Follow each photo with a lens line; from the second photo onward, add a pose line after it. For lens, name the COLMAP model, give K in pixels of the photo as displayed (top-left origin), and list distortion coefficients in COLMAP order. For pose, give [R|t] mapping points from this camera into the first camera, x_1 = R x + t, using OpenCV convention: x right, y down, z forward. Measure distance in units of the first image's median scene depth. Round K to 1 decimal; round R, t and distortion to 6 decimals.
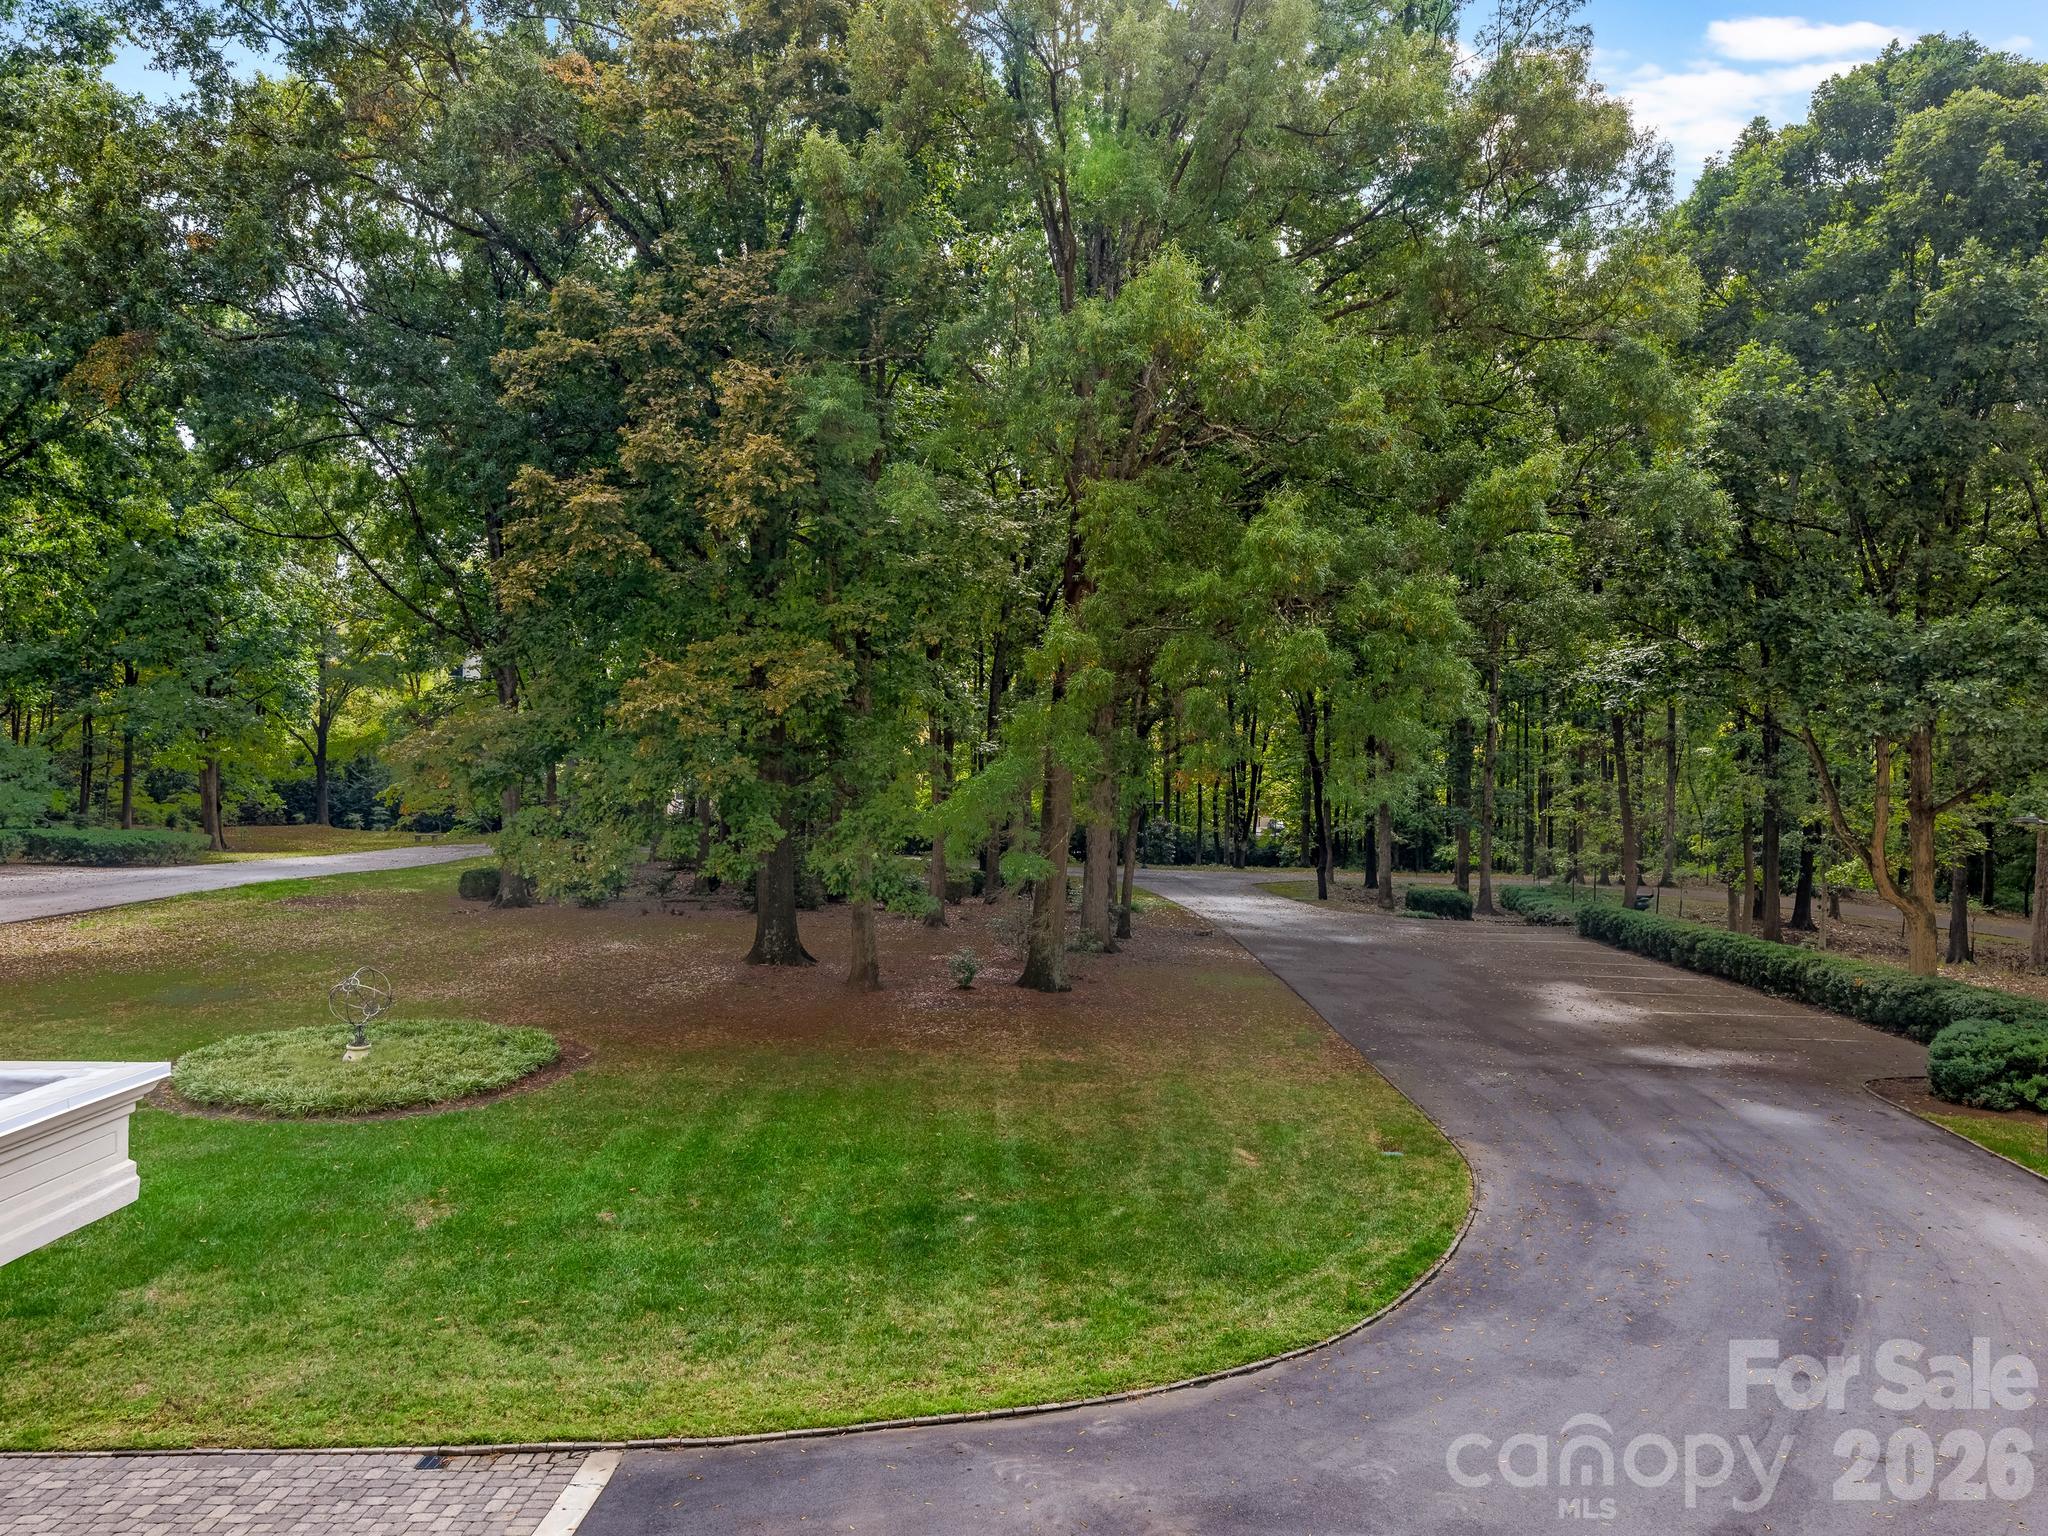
lens RADIAL K [[1477.5, 0, 1024.0], [0, 1477.5, 768.0], [0, 0, 1]] dist [-0.010816, 0.000266]
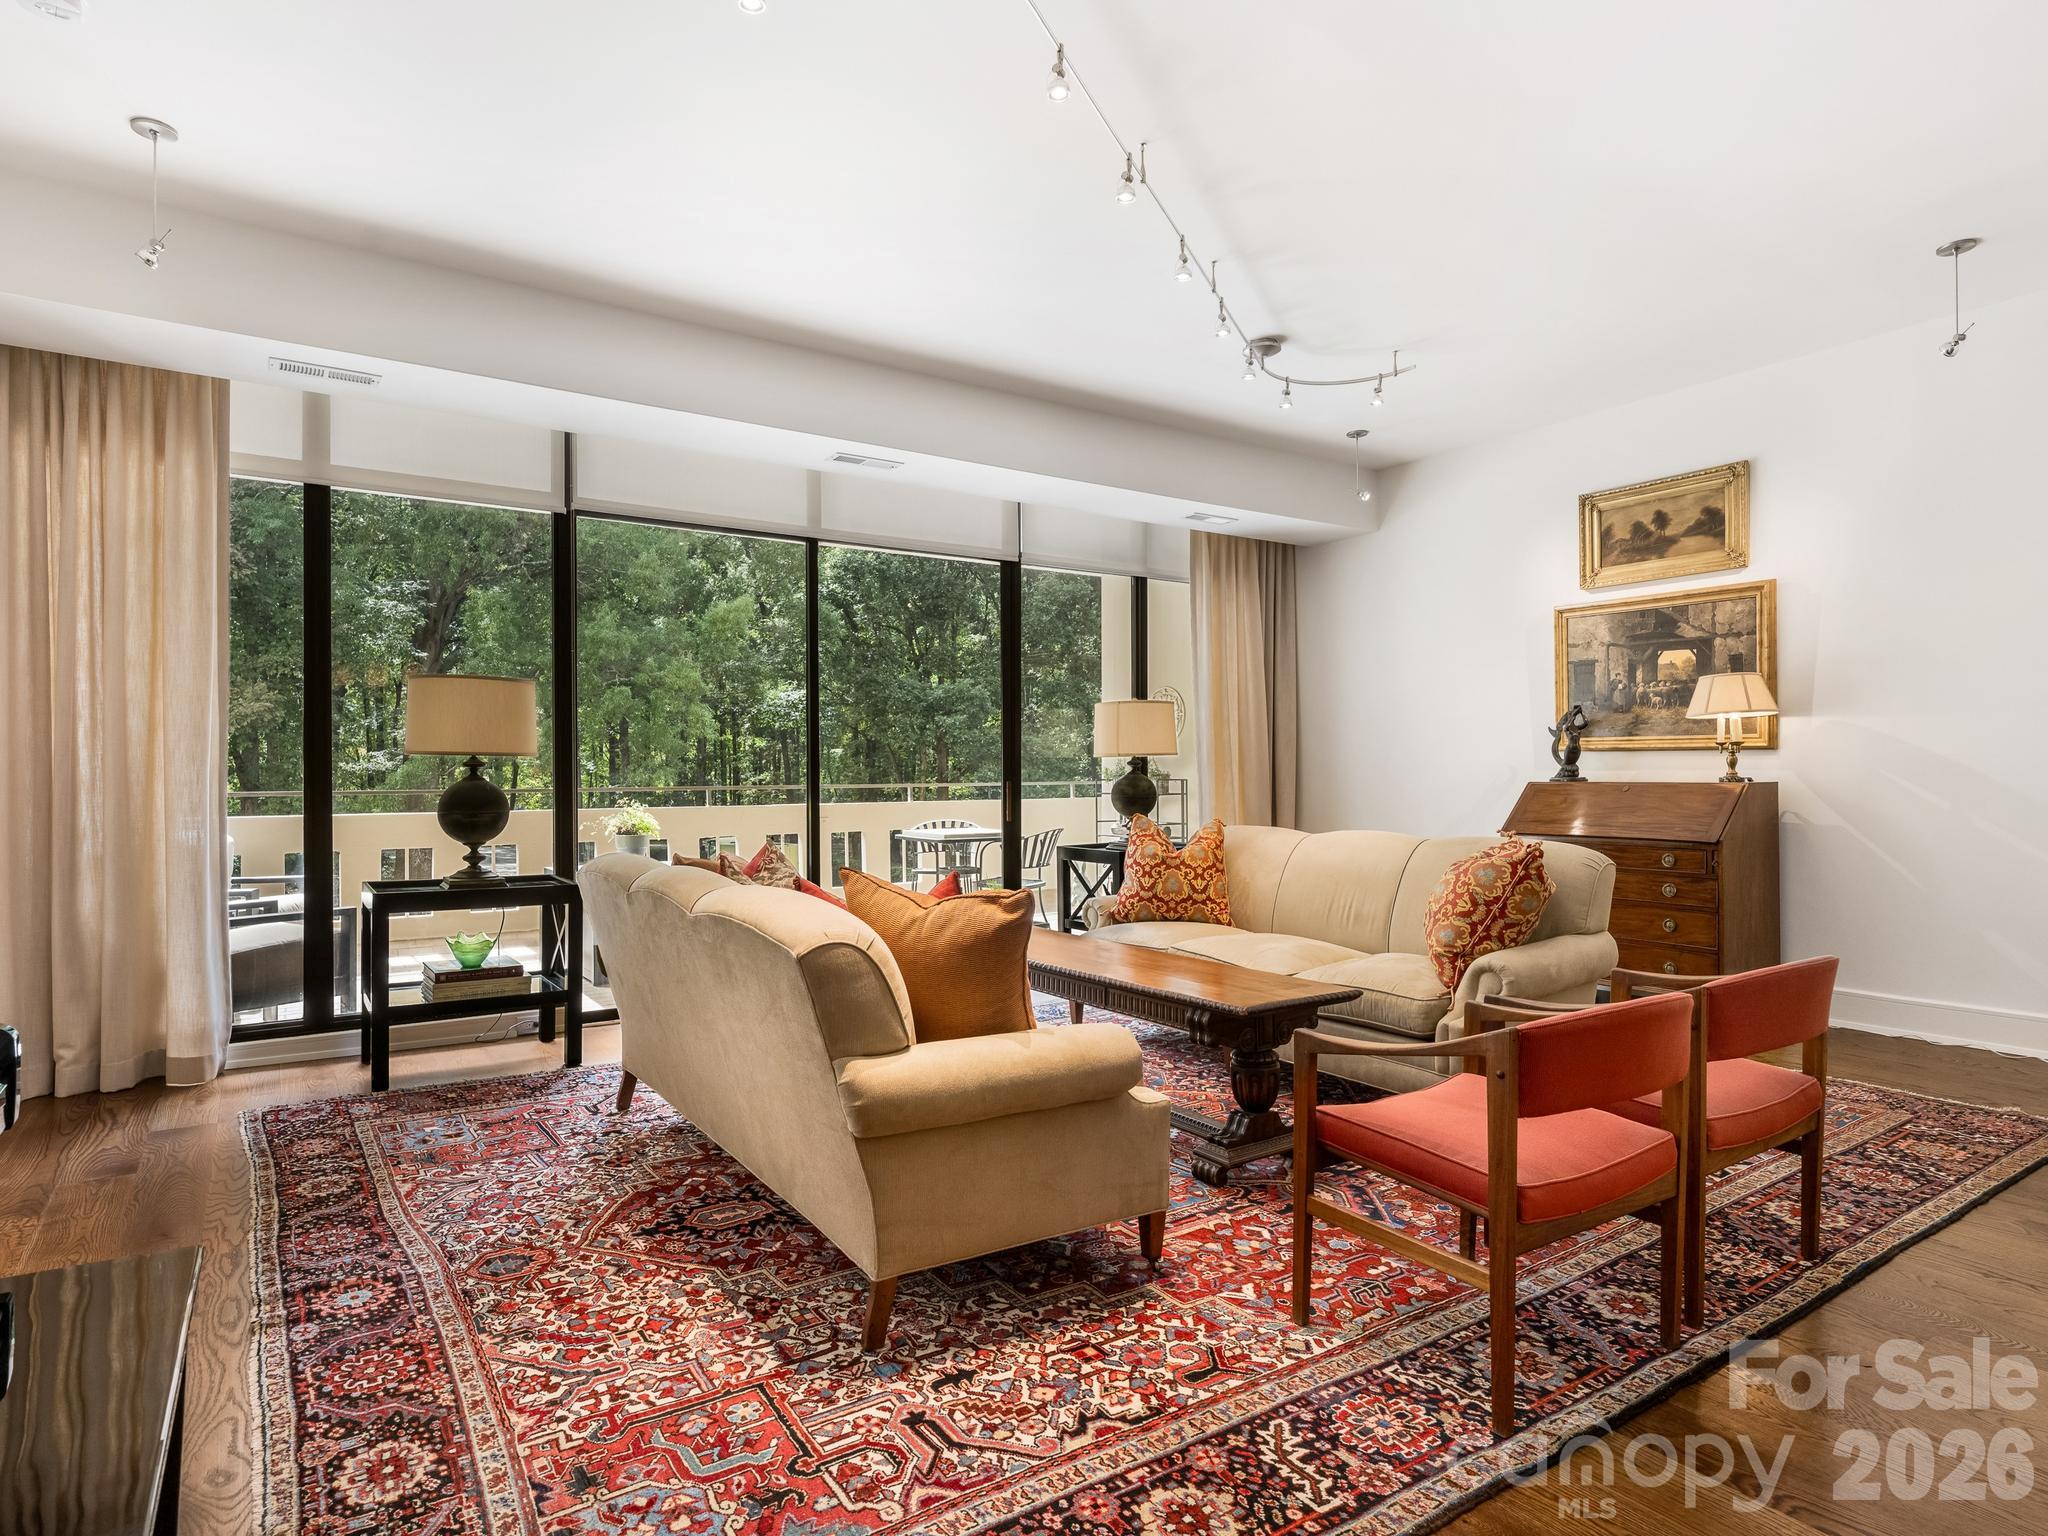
lens RADIAL K [[1179.8, 0, 1024.0], [0, 1179.8, 768.0], [0, 0, 1]] dist [-0.000735, -0.000119]
pose [[0.833290, -0.016207, 0.552598, -0.076322], [0.014828, 0.999866, 0.006965, 0.000467], [-0.552637, 0.002390, 0.833419, -0.183099]]
